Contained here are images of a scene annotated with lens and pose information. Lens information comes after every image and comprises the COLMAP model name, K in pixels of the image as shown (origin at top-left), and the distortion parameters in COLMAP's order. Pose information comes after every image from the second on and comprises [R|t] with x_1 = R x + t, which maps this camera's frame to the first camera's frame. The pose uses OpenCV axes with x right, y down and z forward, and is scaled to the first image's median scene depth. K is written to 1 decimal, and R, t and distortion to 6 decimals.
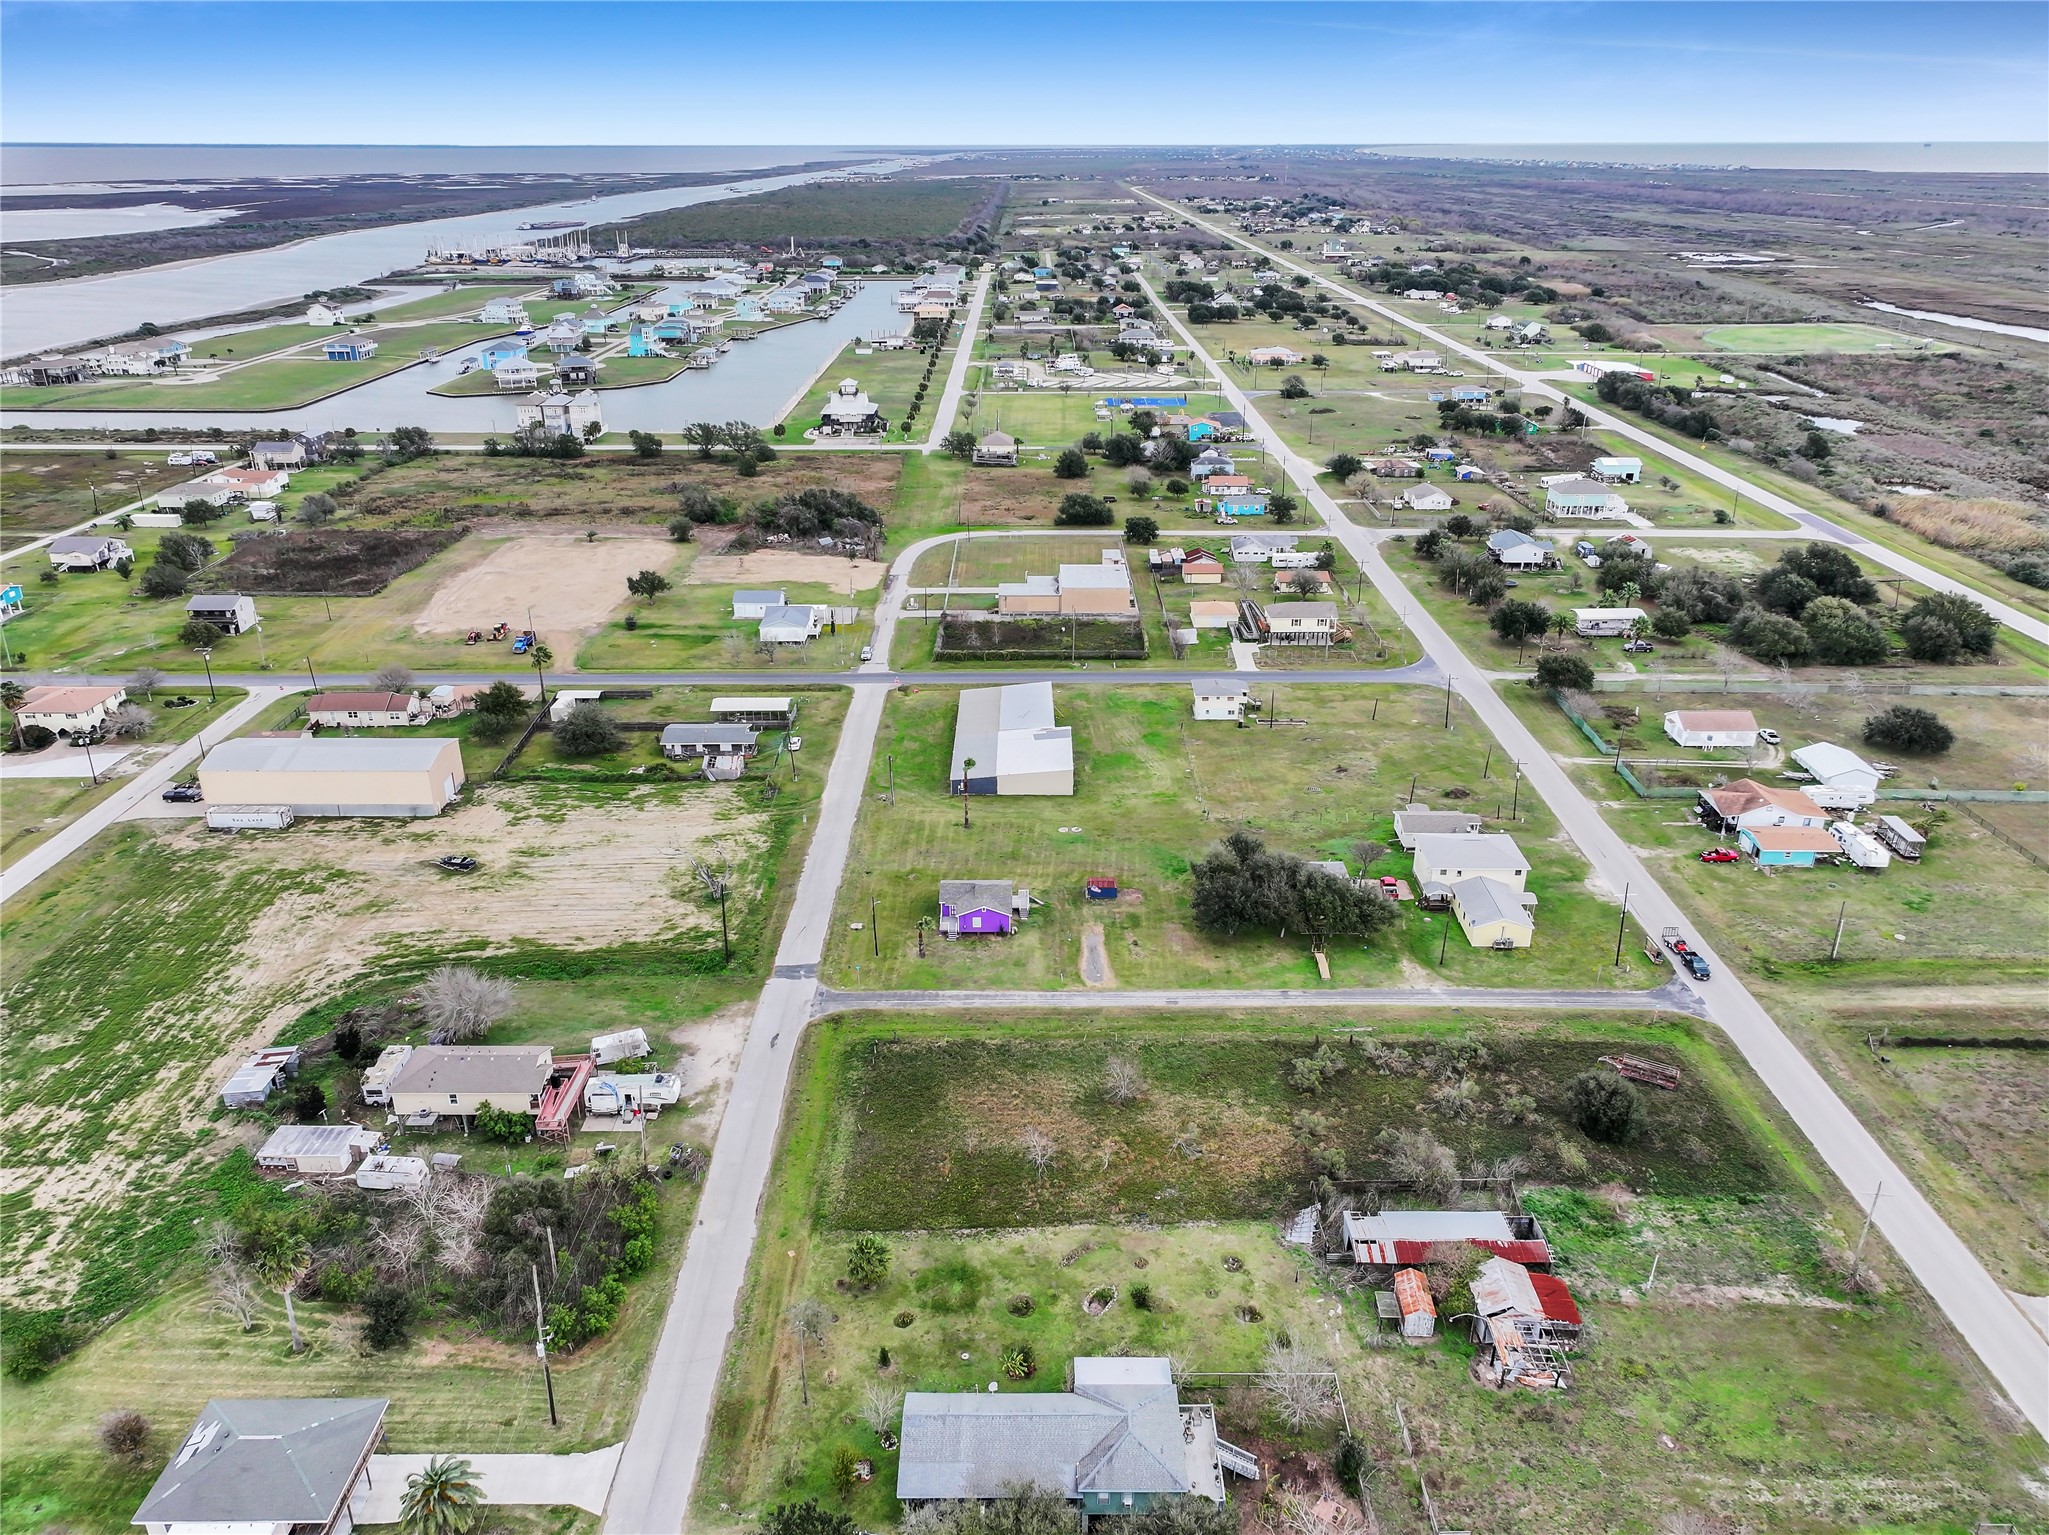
lens RADIAL K [[1450.3, 0, 1024.5], [0, 1450.3, 767.5], [0, 0, 1]] dist [0.004685, 0.009145]
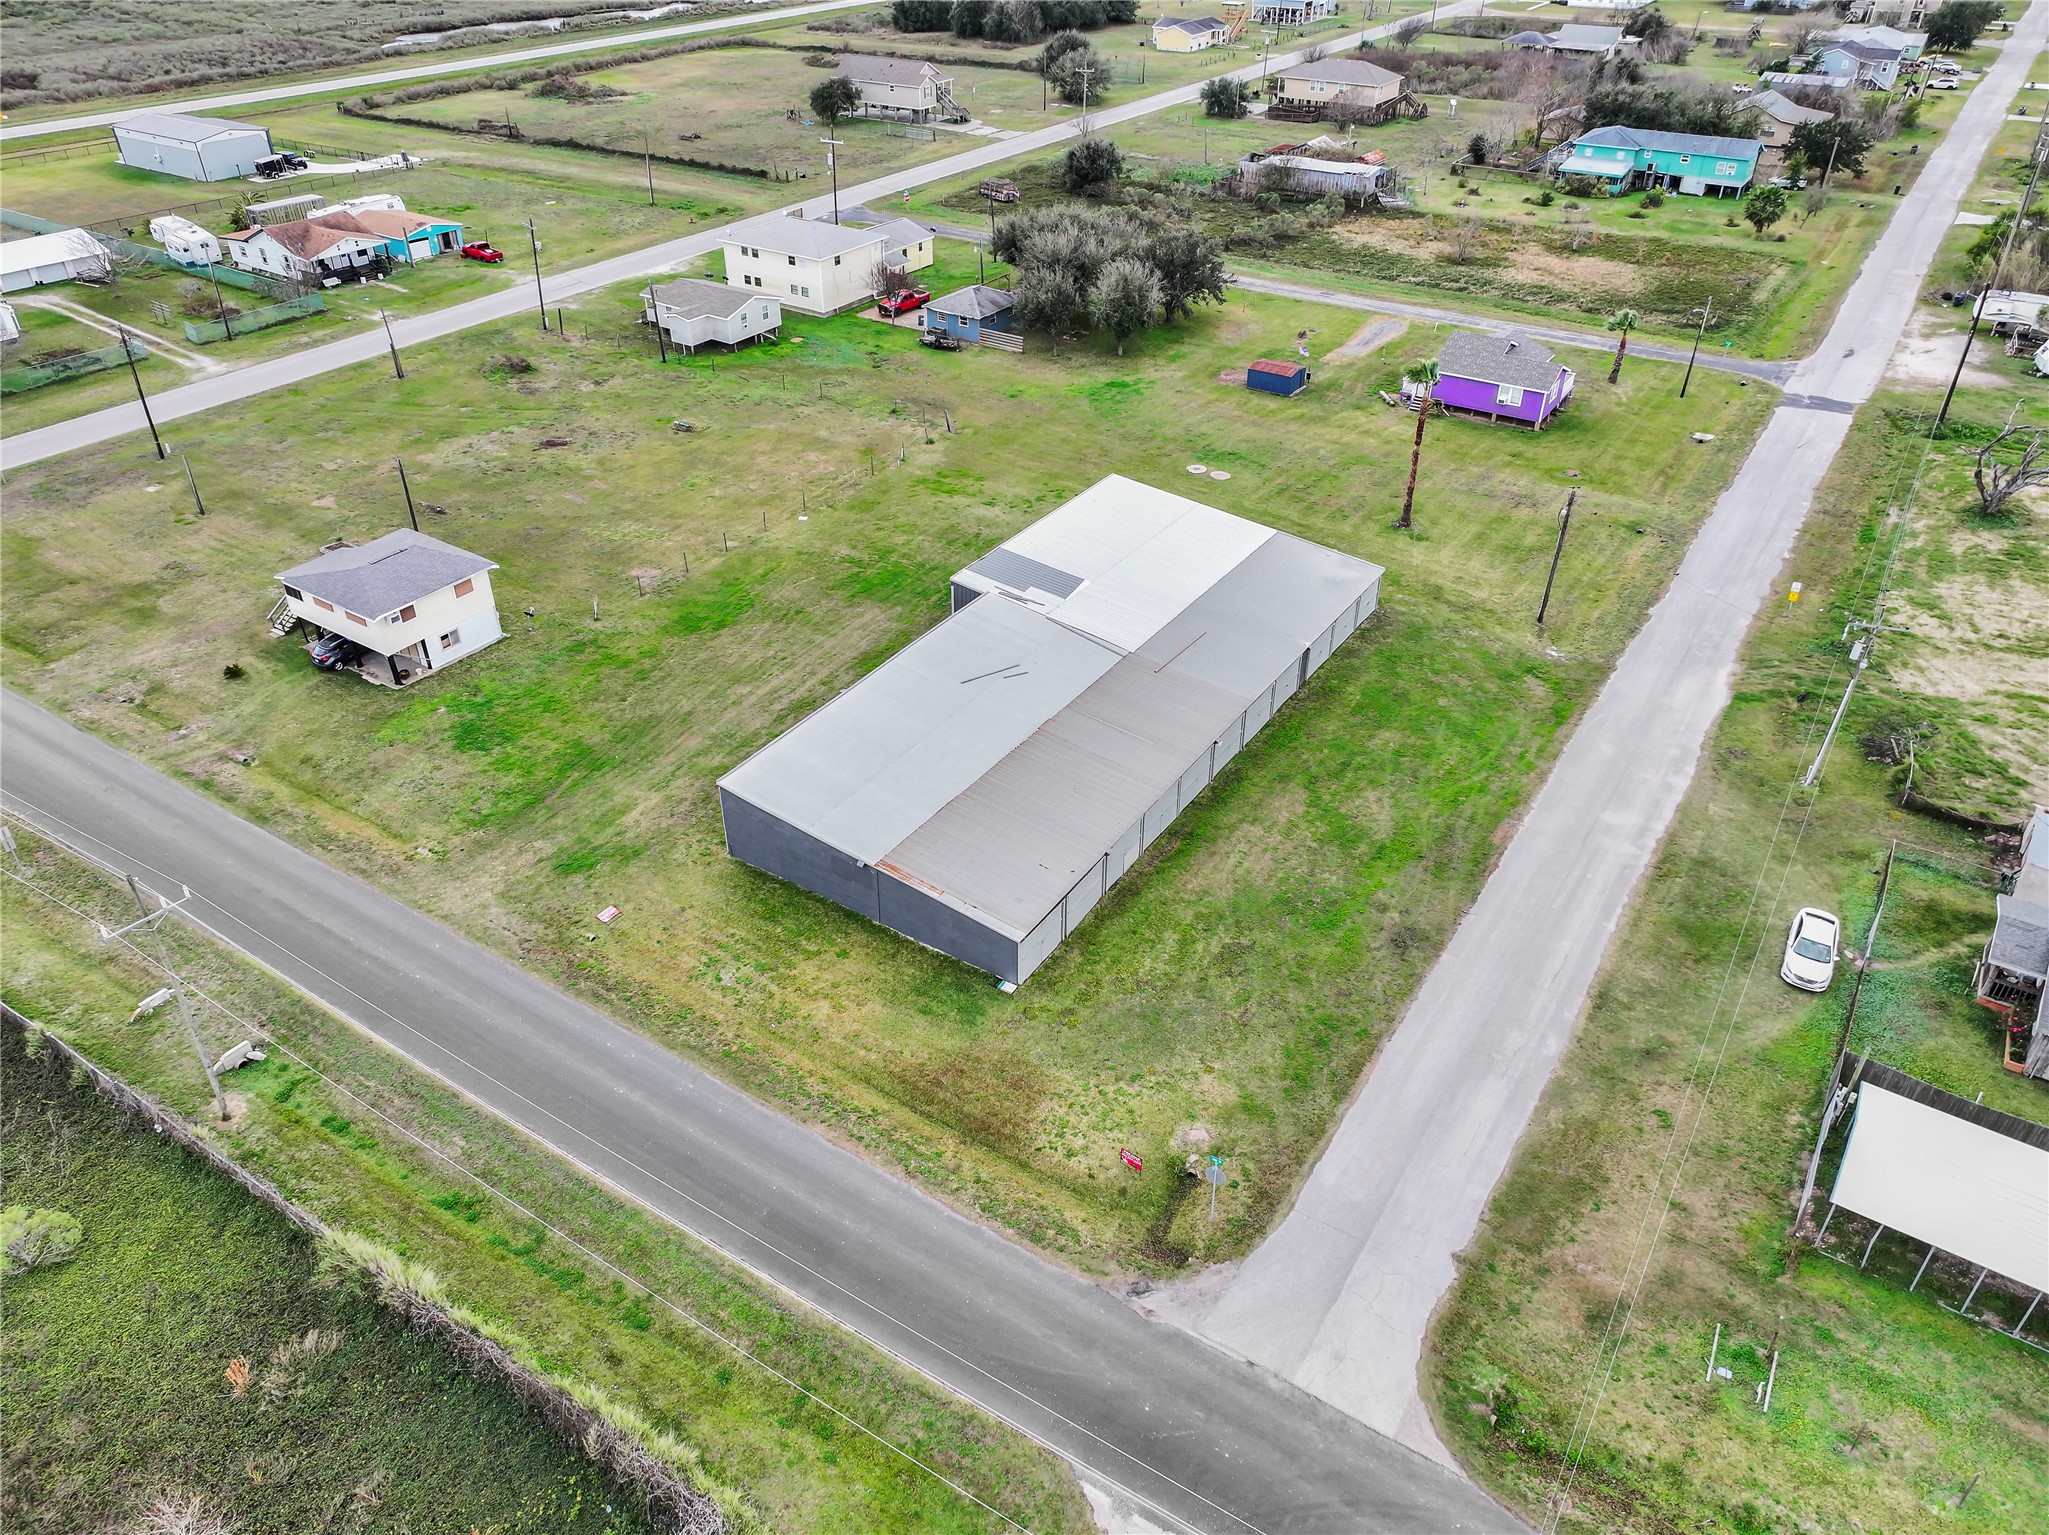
lens RADIAL K [[1435.9, 0, 1024.5], [0, 1435.9, 767.5], [0, 0, 1]] dist [0.004795, 0.009542]
pose [[-0.837635, -0.304027, 0.453802, -0.171422], [0.219782, 0.572982, 0.789549, -0.303900], [-0.500064, 0.761091, -0.413130, 1.330997]]
